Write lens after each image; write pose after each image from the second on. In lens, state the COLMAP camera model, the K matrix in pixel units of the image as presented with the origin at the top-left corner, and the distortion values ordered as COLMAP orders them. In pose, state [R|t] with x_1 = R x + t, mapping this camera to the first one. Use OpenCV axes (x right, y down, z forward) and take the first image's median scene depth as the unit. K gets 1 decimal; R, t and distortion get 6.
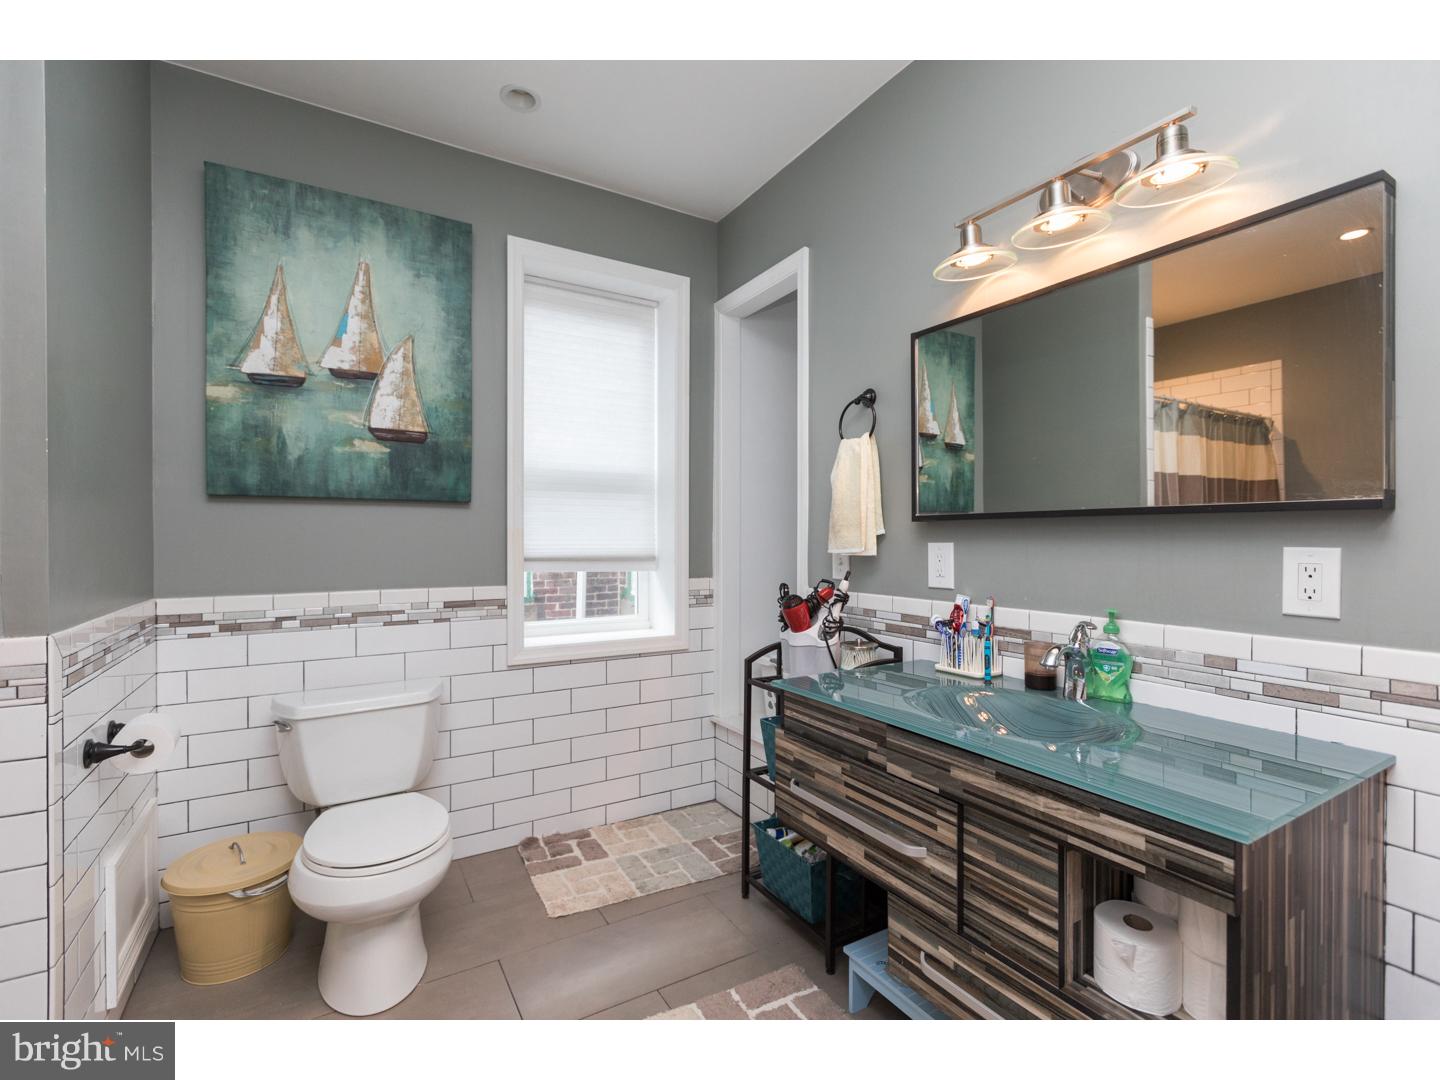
lens RADIAL K [[647.8, 0, 719.3], [0, 647.8, 542.6], [0, 0, 1]] dist [0.000509, 0.001083]
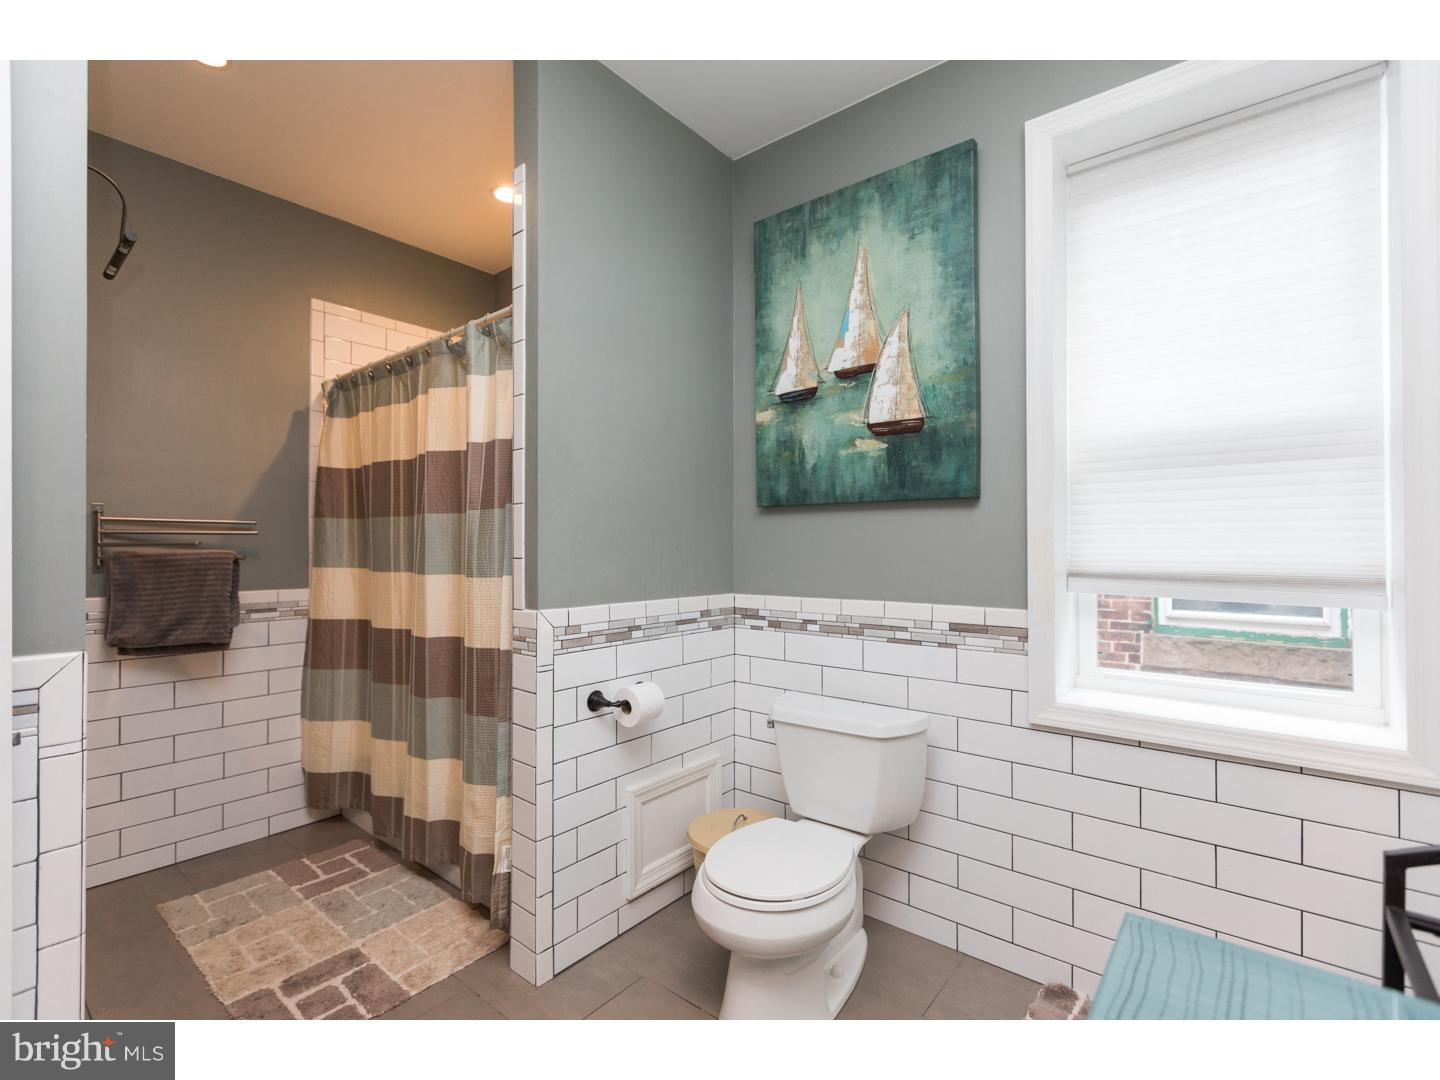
lens RADIAL K [[647.8, 0, 719.3], [0, 647.8, 542.6], [0, 0, 1]] dist [0.000509, 0.001083]
pose [[0.354180, -0.008657, -0.935137, 0.248197], [-0.010097, 0.999863, -0.013080, 0.005245], [0.935123, 0.014074, 0.354044, 0.481688]]
